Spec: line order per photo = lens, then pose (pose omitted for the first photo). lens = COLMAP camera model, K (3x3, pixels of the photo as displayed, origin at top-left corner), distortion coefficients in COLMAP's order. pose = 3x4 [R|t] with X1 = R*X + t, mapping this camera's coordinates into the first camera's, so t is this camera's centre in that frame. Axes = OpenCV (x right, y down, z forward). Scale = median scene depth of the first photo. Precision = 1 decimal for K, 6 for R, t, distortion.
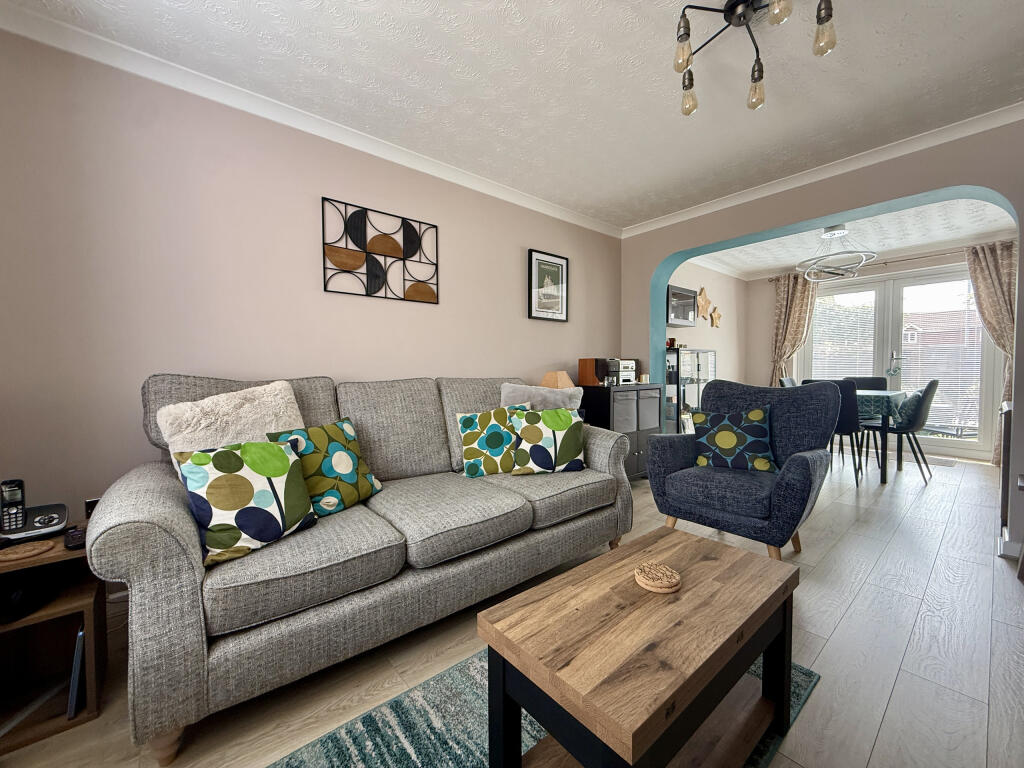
lens RADIAL K [[409.0, 0, 508.6], [0, 409.0, 384.1], [0, 0, 1]] dist [-0.002937, 0.000364]
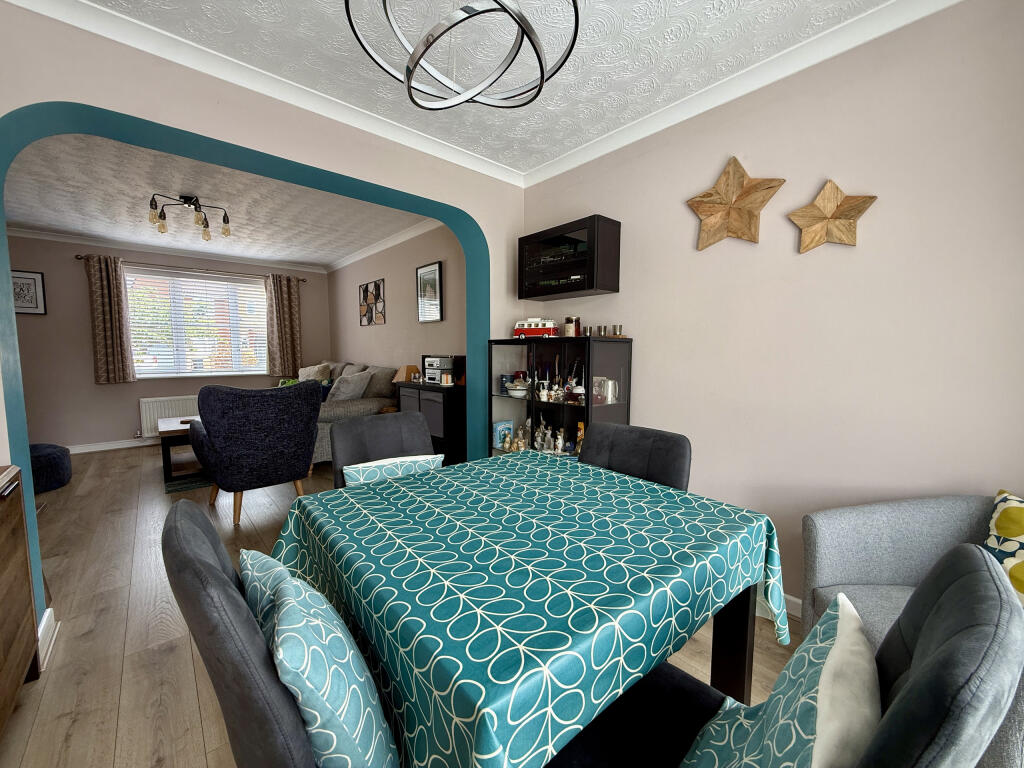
lens RADIAL K [[409.0, 0, 510.5], [0, 409.0, 381.2], [0, 0, 1]] dist [-0.002937, 0.000364]
pose [[0.024212, 0.090890, -0.995567, 1.691356], [-0.027510, 0.995542, 0.090219, -0.127343], [0.999328, 0.025203, 0.026604, 1.577265]]
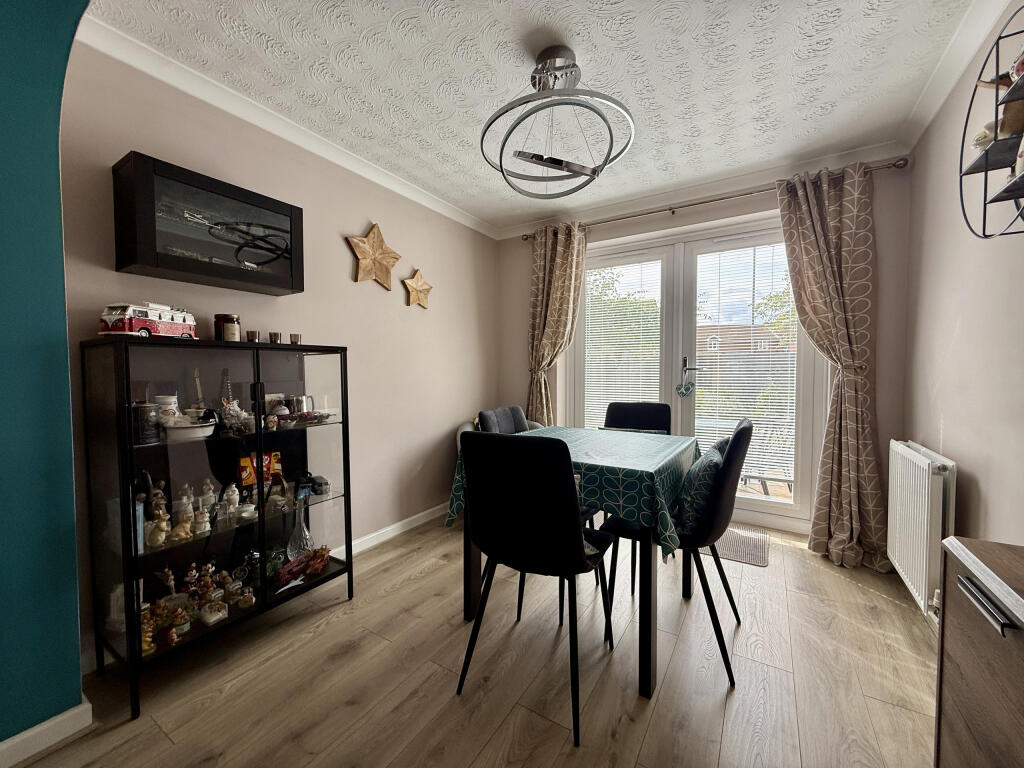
lens RADIAL K [[409.0, 0, 511.4], [0, 409.0, 388.9], [0, 0, 1]] dist [-0.002937, 0.000364]
pose [[0.948241, -0.007981, 0.317452, 0.883011], [0.006282, 0.999960, 0.006376, -0.065856], [-0.317490, -0.004052, 0.948253, 0.878993]]
